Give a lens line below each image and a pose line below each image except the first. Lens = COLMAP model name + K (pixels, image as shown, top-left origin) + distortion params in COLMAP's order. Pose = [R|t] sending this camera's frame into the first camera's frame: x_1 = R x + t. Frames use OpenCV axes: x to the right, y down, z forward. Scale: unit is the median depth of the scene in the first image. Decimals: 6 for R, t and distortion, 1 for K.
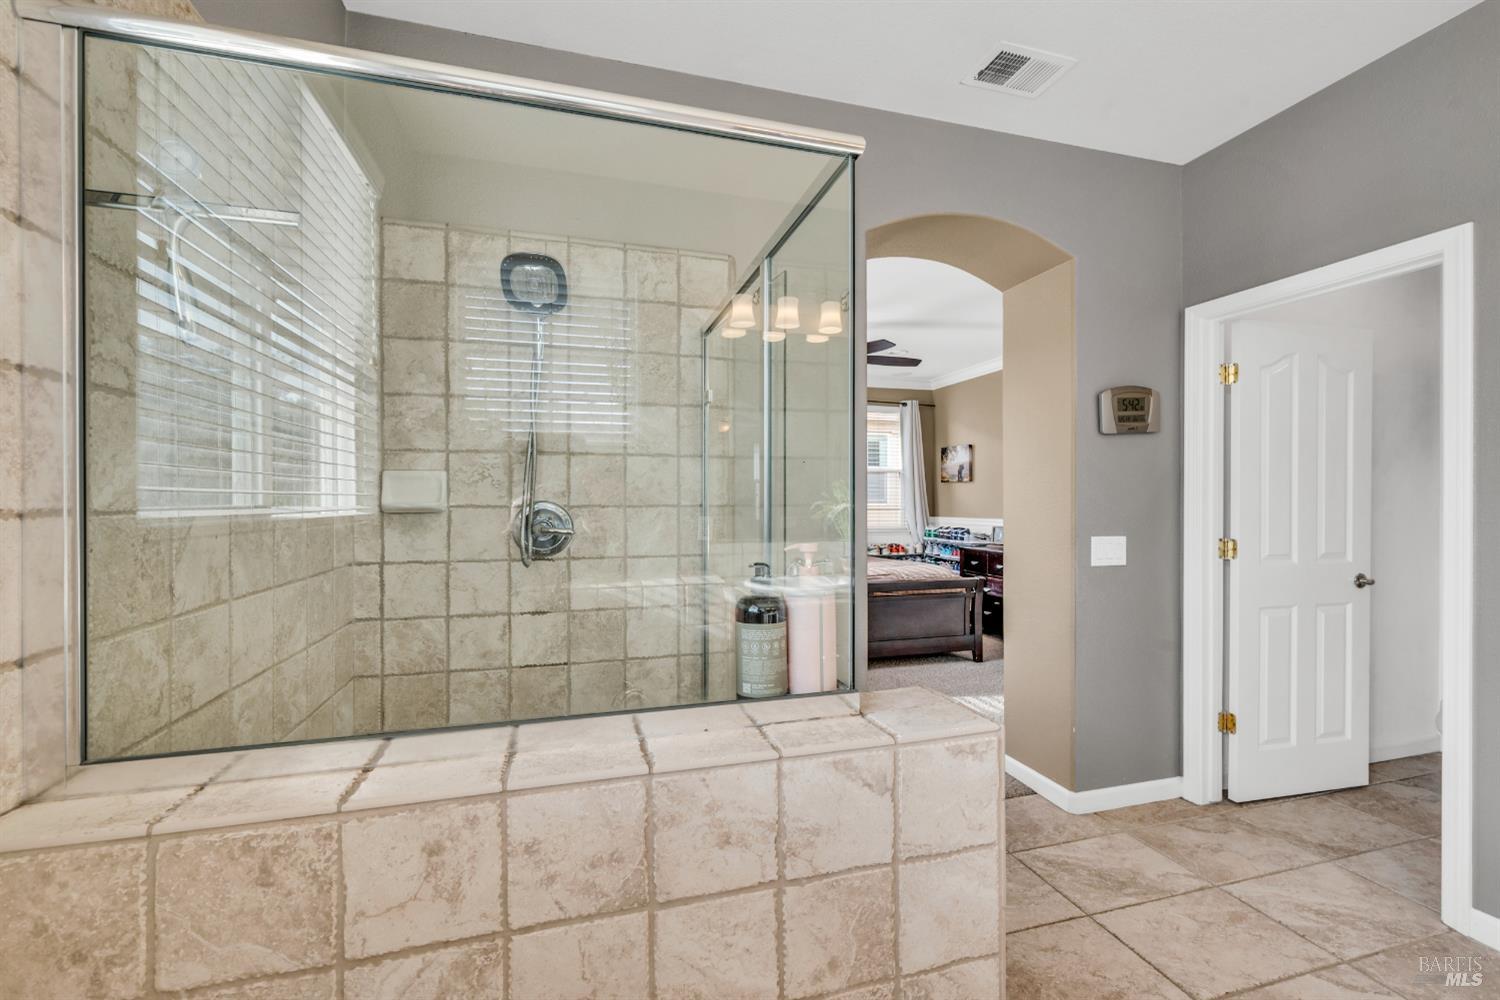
lens RADIAL K [[606.1, 0, 737.7], [0, 606.1, 512.5], [0, 0, 1]] dist [0.007593, 0.000136]
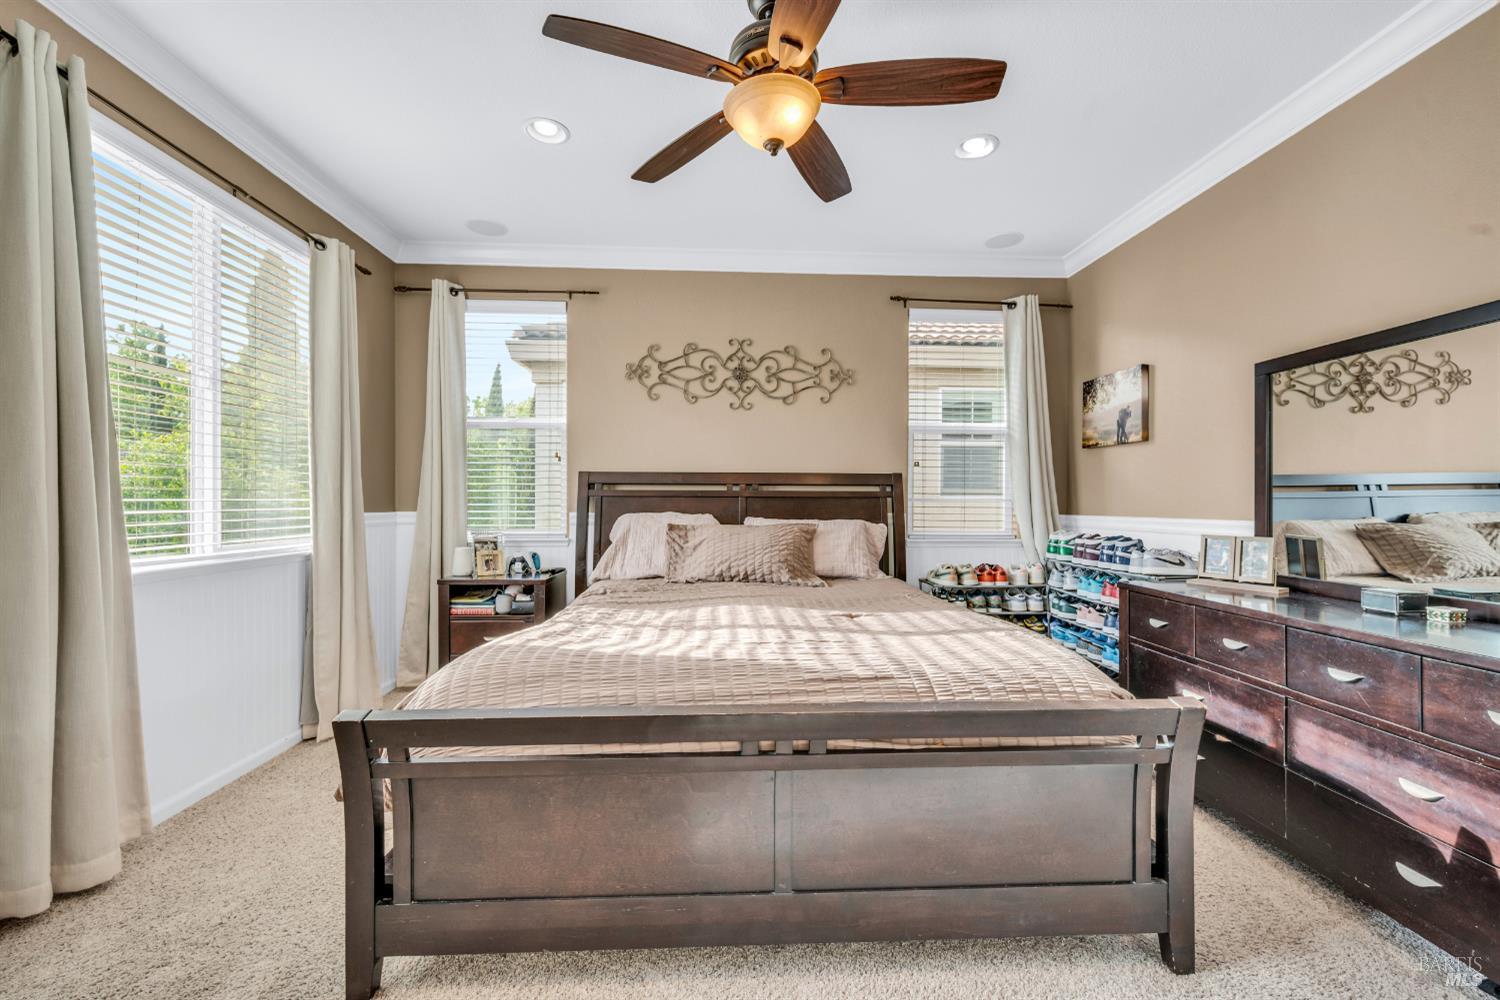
lens RADIAL K [[606.1, 0, 771.4], [0, 606.1, 505.5], [0, 0, 1]] dist [0.007593, 0.000136]
pose [[0.984346, 0.009982, -0.175963, 0.171691], [-0.012293, 0.999852, -0.012045, 0.008808], [0.175816, 0.014019, 0.984323, 0.459631]]
